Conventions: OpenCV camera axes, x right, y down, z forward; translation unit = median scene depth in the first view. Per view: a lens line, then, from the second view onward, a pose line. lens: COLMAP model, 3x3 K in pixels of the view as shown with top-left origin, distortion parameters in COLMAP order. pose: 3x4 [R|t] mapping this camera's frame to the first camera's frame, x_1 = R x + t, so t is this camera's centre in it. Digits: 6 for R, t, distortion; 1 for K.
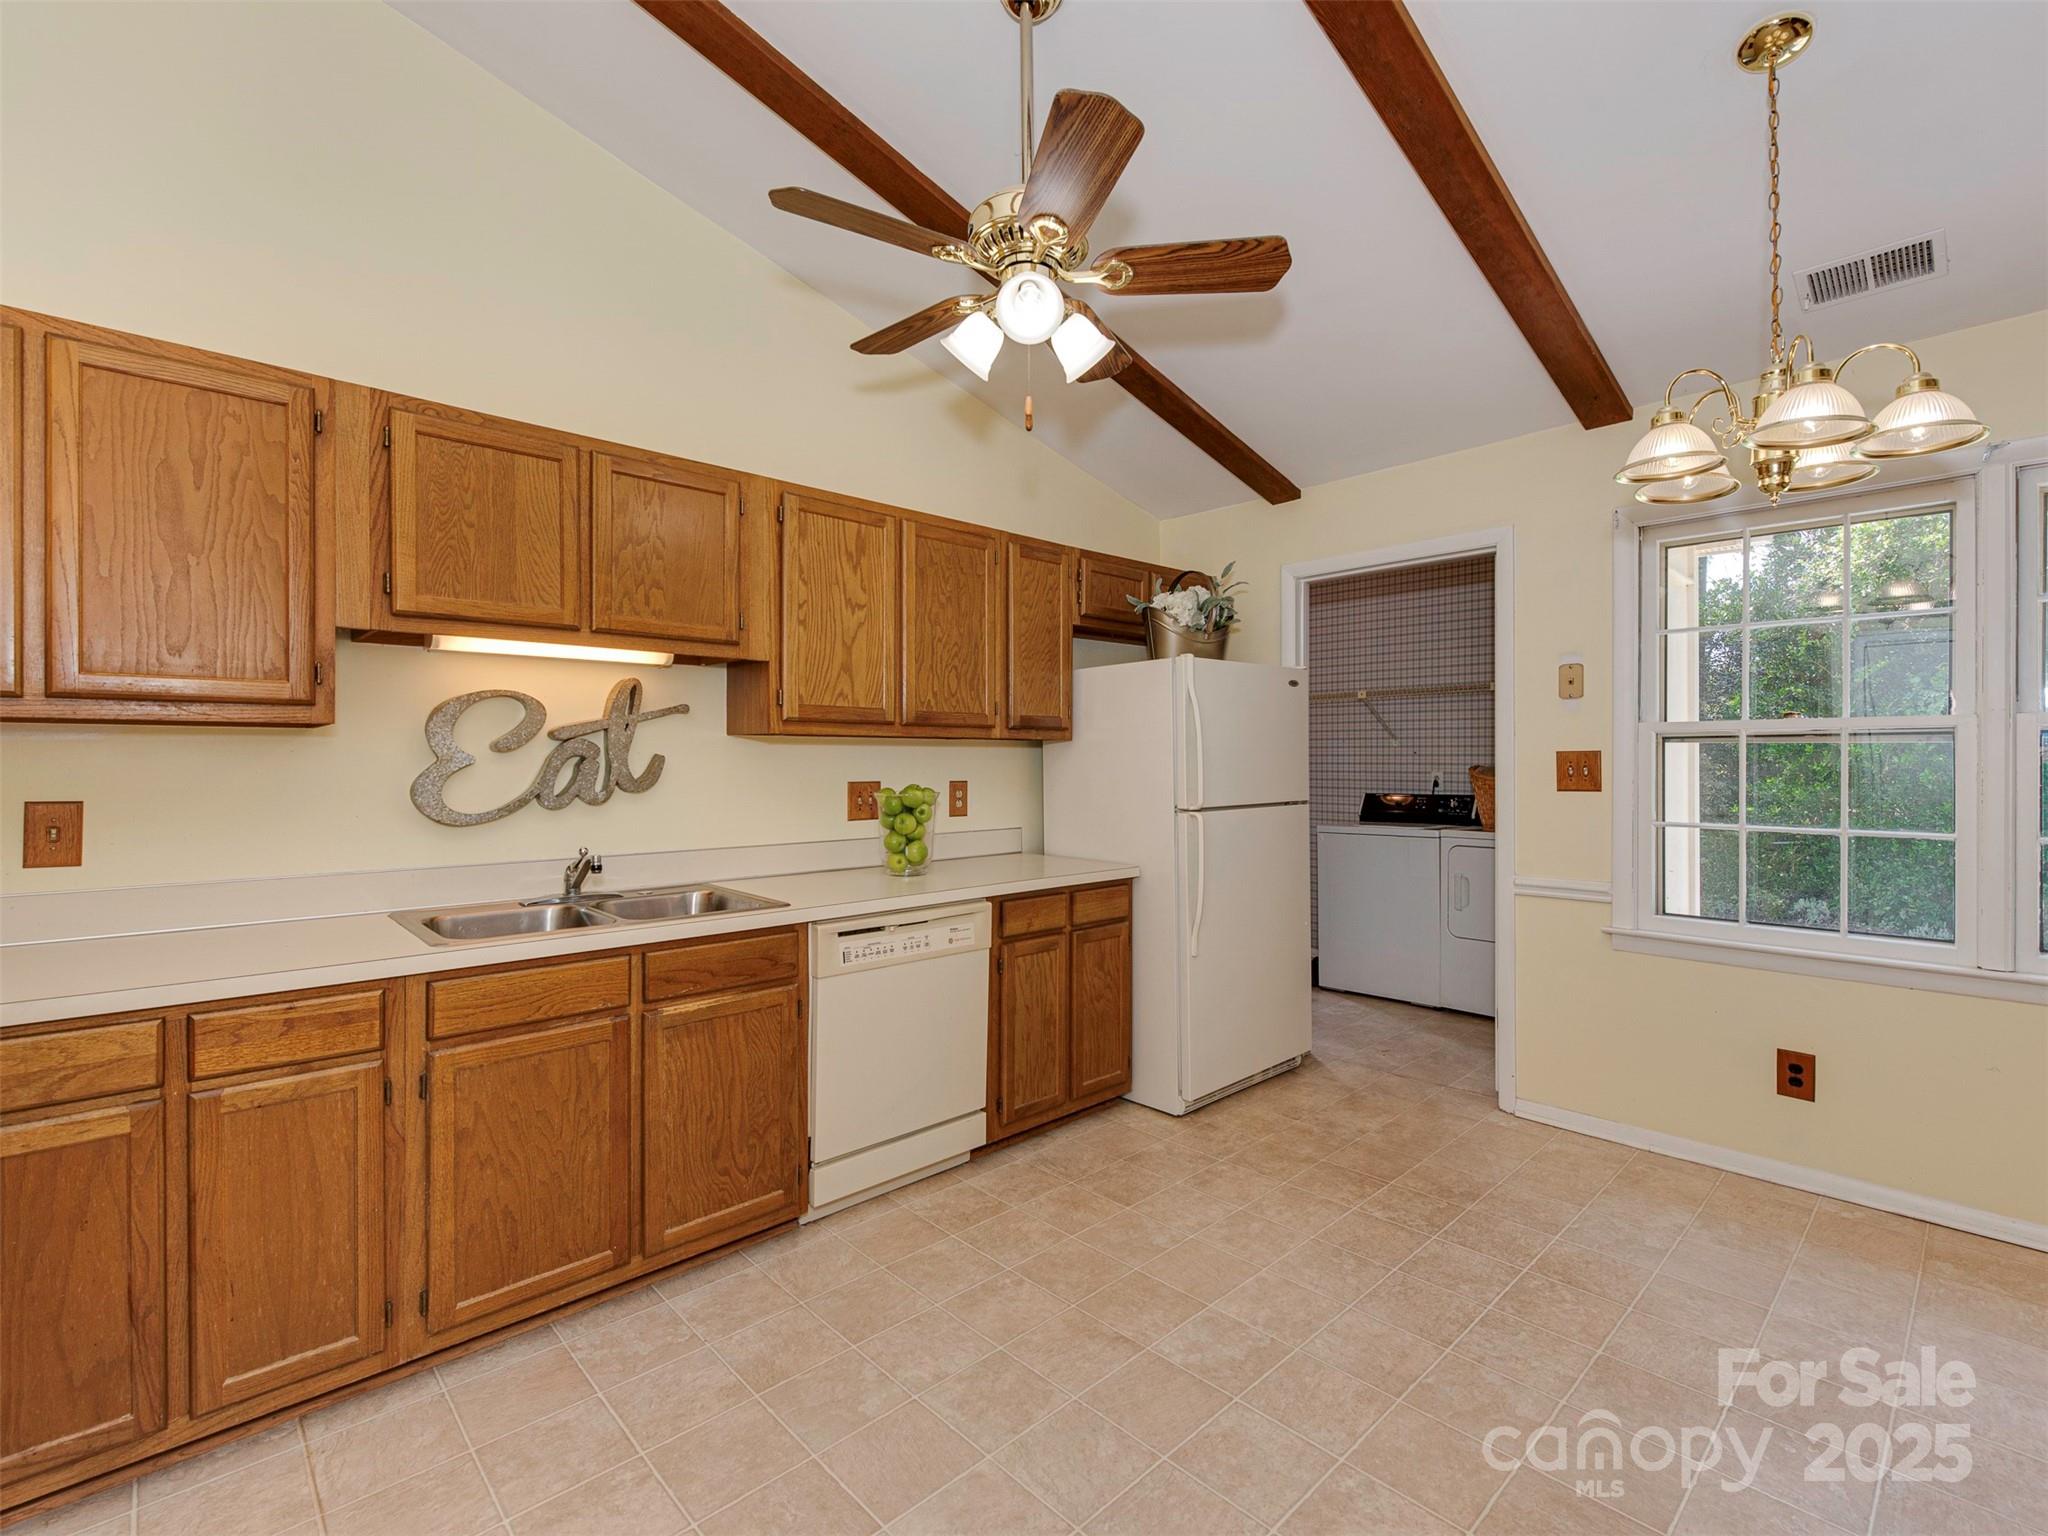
lens RADIAL K [[934.5, 0, 1031.3], [0, 934.5, 762.8], [0, 0, 1]] dist [-0.008545, -0.001127]
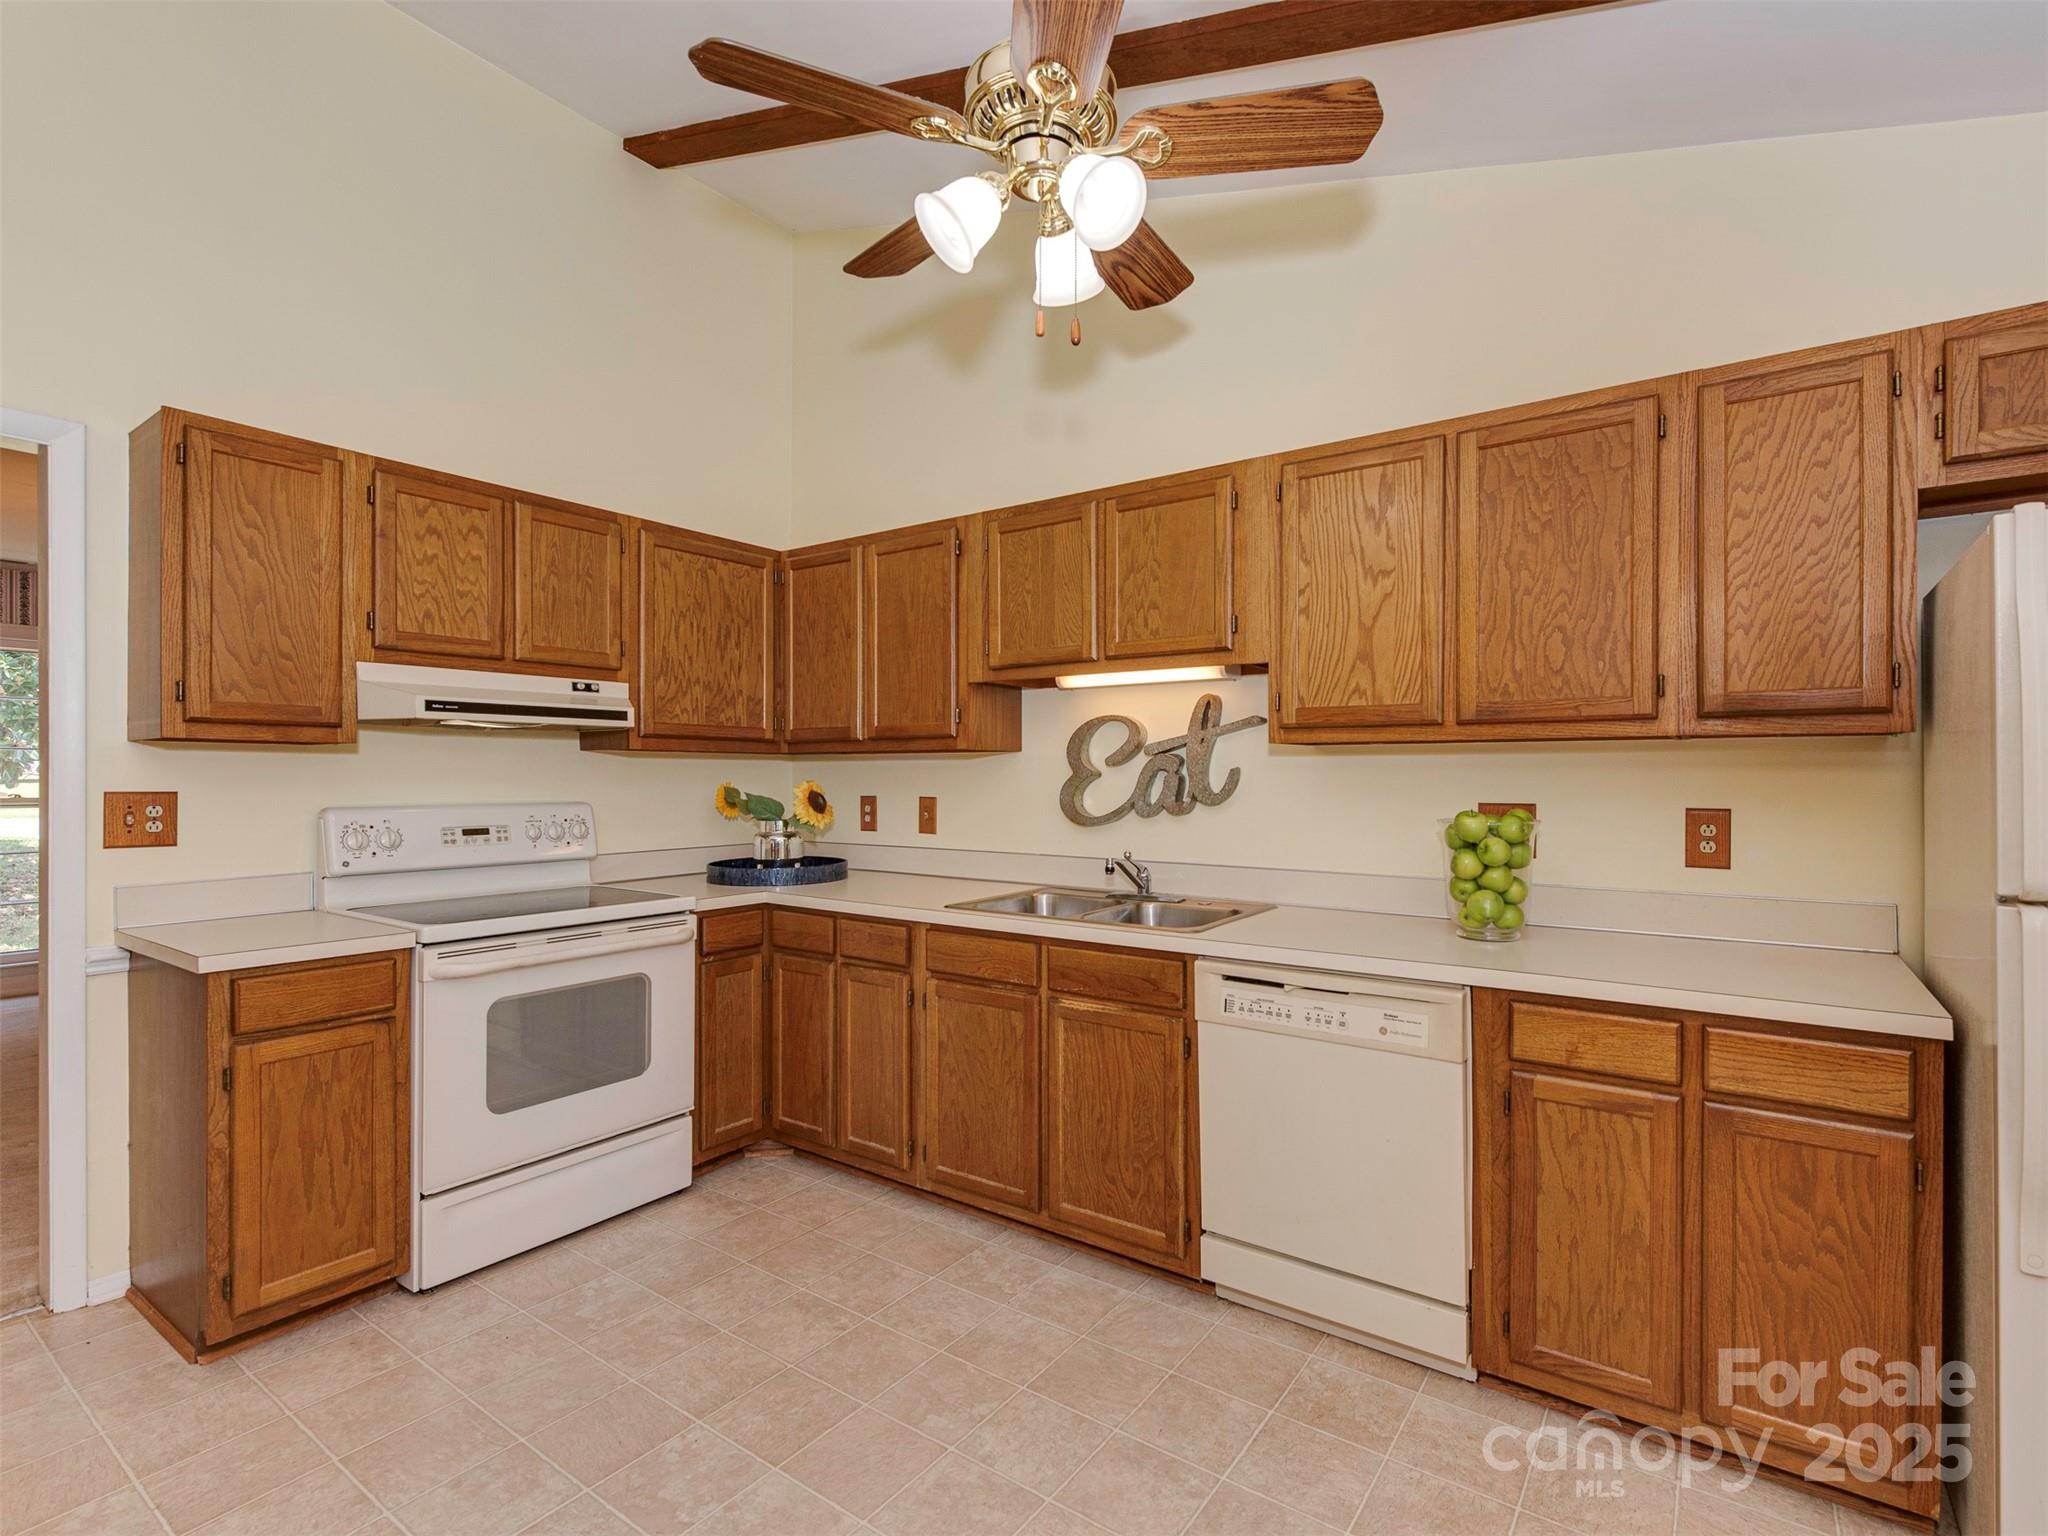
lens RADIAL K [[998.9, 0, 1044.8], [0, 998.9, 770.4], [0, 0, 1]] dist [0.002920, 0.000377]
pose [[0.180039, -0.003461, -0.983653, 0.624874], [-0.002659, 0.999988, -0.004005, -0.001353], [0.983656, 0.003337, 0.180028, 0.629556]]
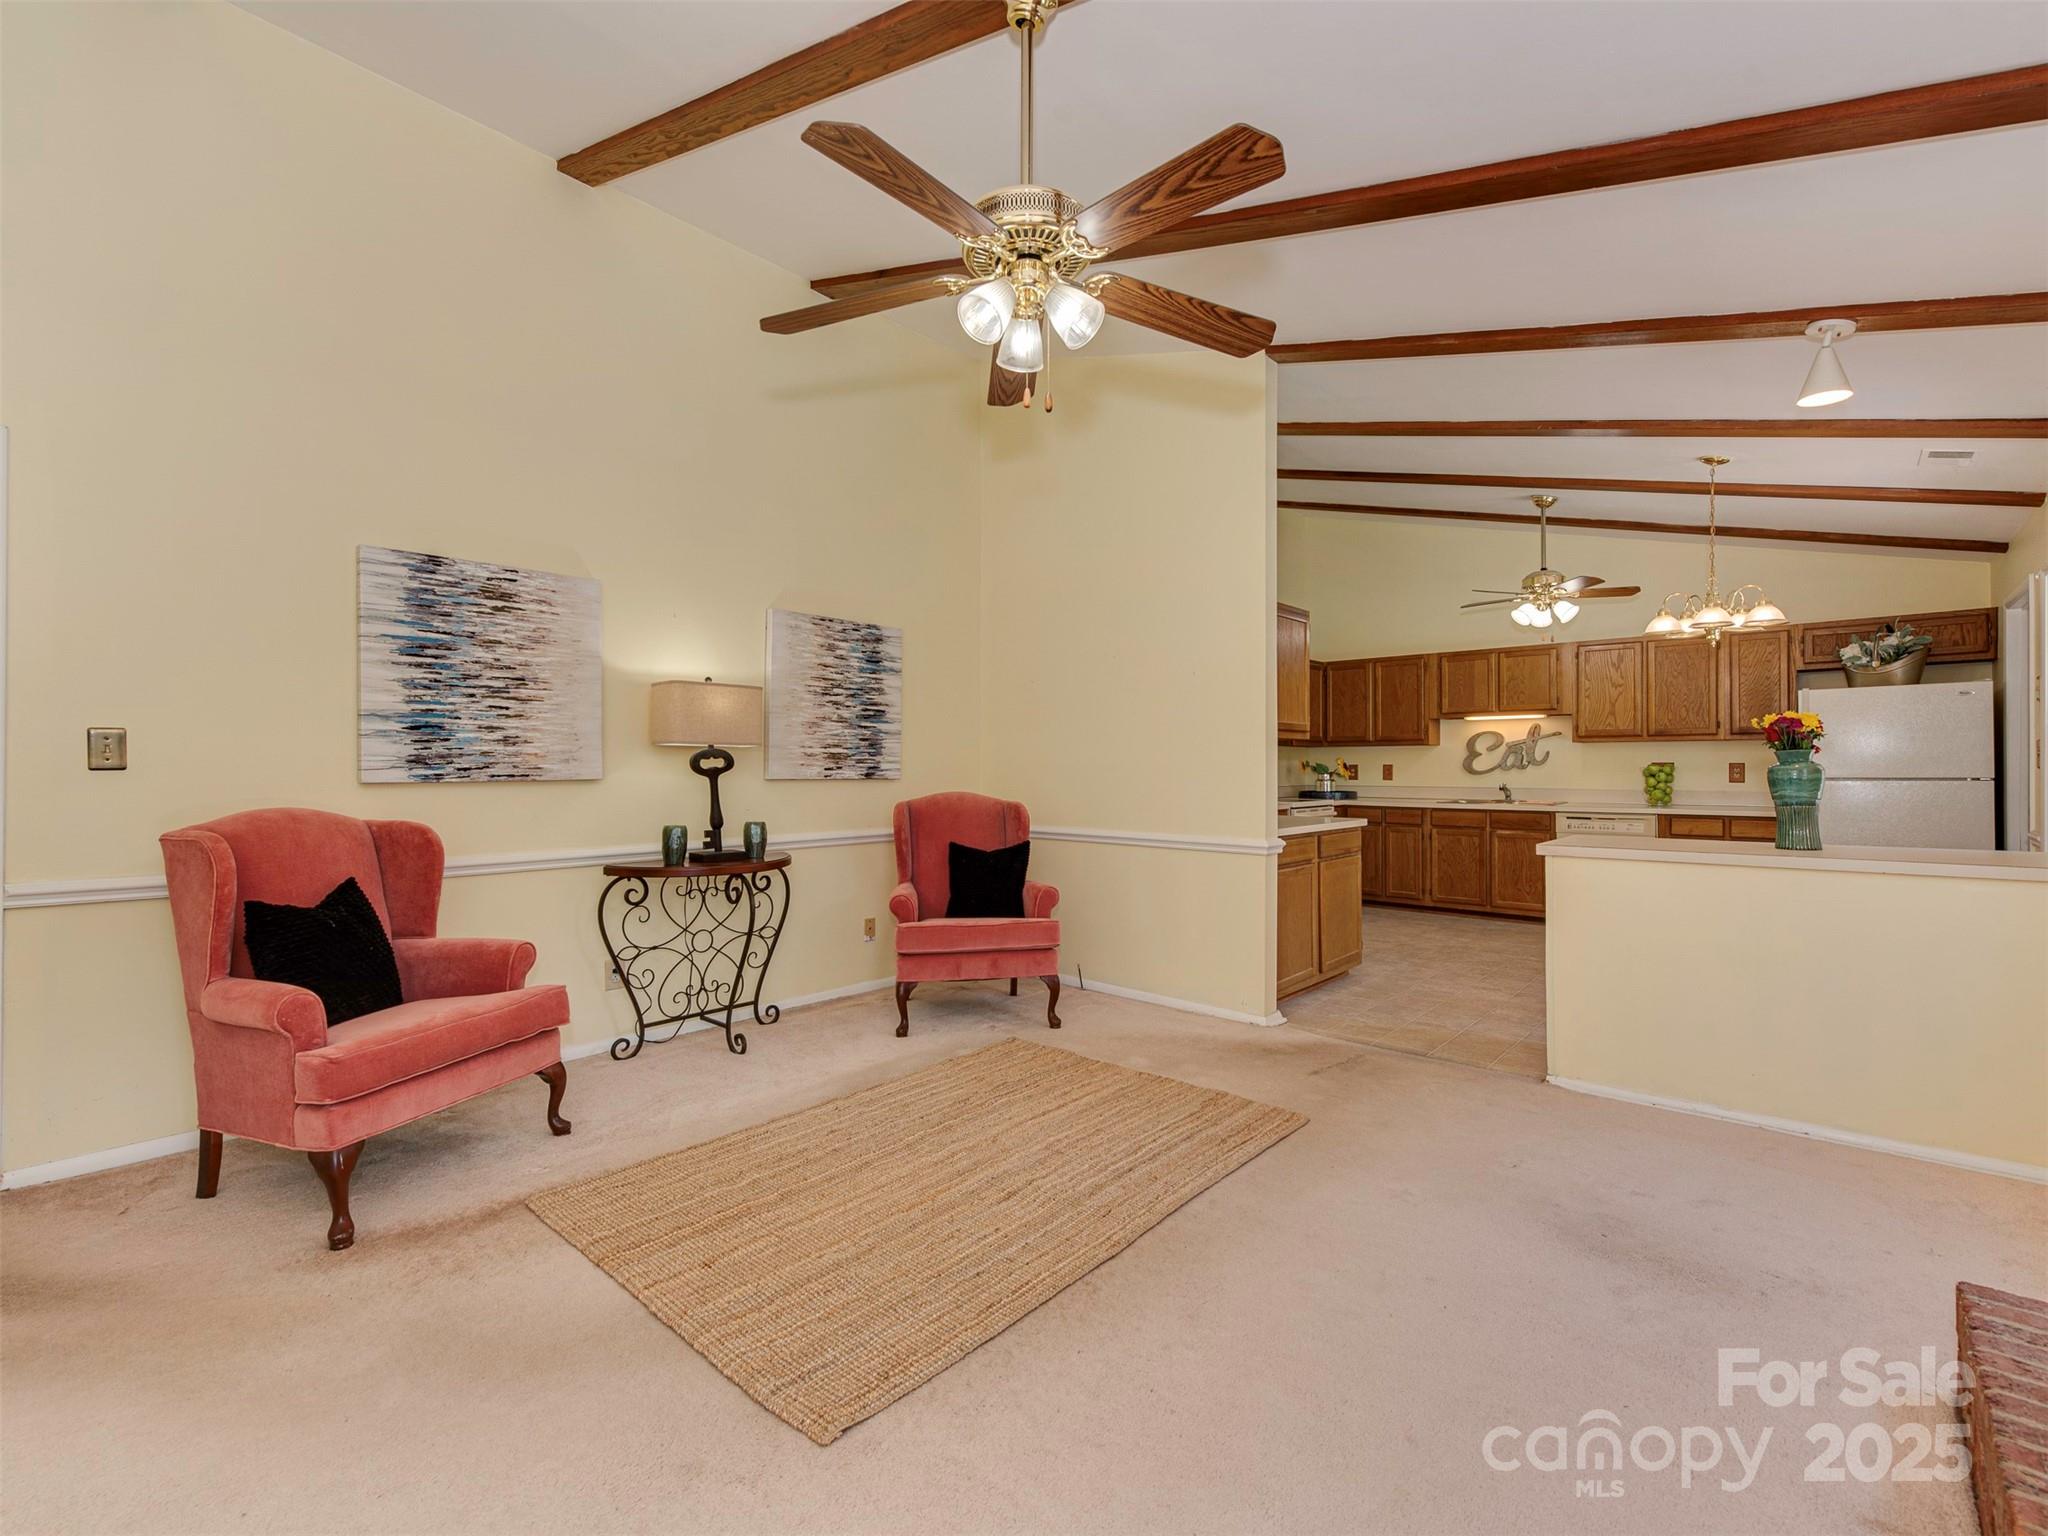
lens RADIAL K [[898.0, 0, 1031.6], [0, 898.0, 764.6], [0, 0, 1]] dist [0.005057, 0.000125]
pose [[0.075686, -0.001144, -0.997131, 2.092463], [0.000129, 0.999999, -0.001138, 0.032598], [0.997132, -0.000043, 0.075687, -0.670297]]
